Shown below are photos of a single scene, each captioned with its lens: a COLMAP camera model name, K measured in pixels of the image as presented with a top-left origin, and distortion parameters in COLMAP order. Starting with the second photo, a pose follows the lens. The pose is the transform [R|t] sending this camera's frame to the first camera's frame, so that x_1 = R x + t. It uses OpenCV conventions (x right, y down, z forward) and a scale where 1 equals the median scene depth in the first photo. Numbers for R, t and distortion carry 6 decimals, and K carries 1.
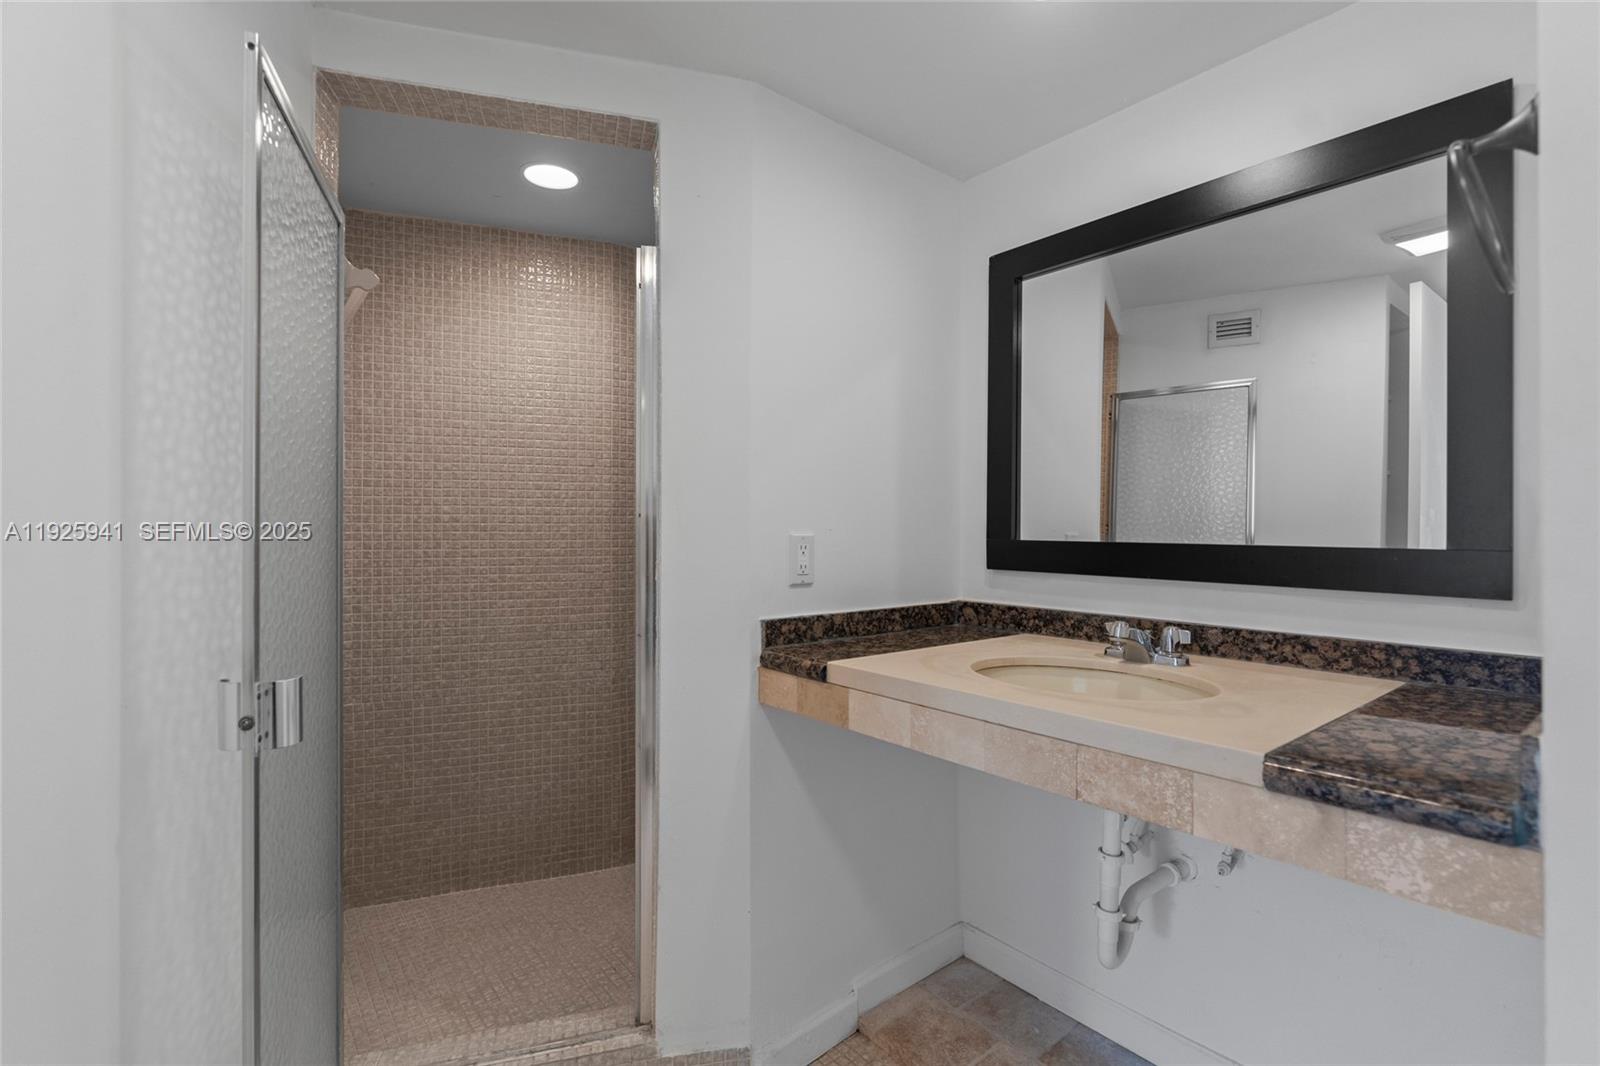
lens RADIAL K [[724.9, 0, 802.6], [0, 724.9, 520.4], [0, 0, 1]] dist [-0.009787, 0.003413]
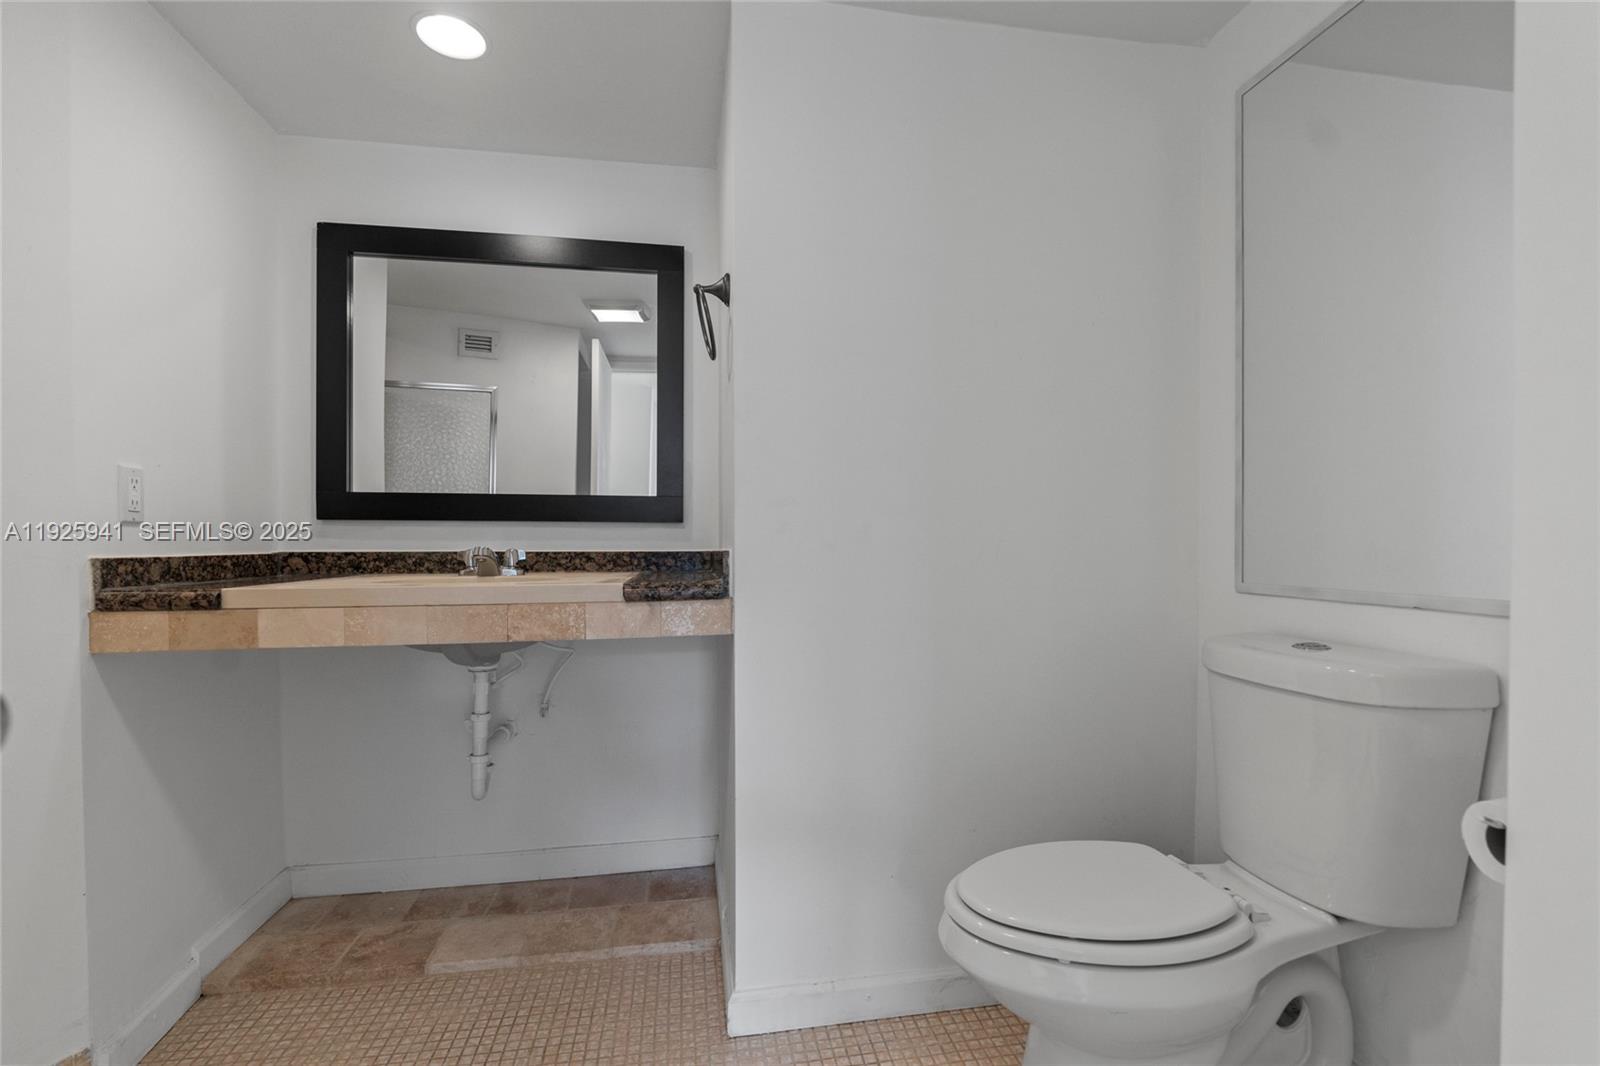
lens RADIAL K [[724.9, 0, 803.2], [0, 724.9, 530.9], [0, 0, 1]] dist [-0.009787, 0.003413]
pose [[0.492984, 0.005055, 0.870024, -0.380639], [-0.007567, 0.999970, -0.001523, 0.098139], [-0.870006, -0.005833, 0.493007, -0.157145]]
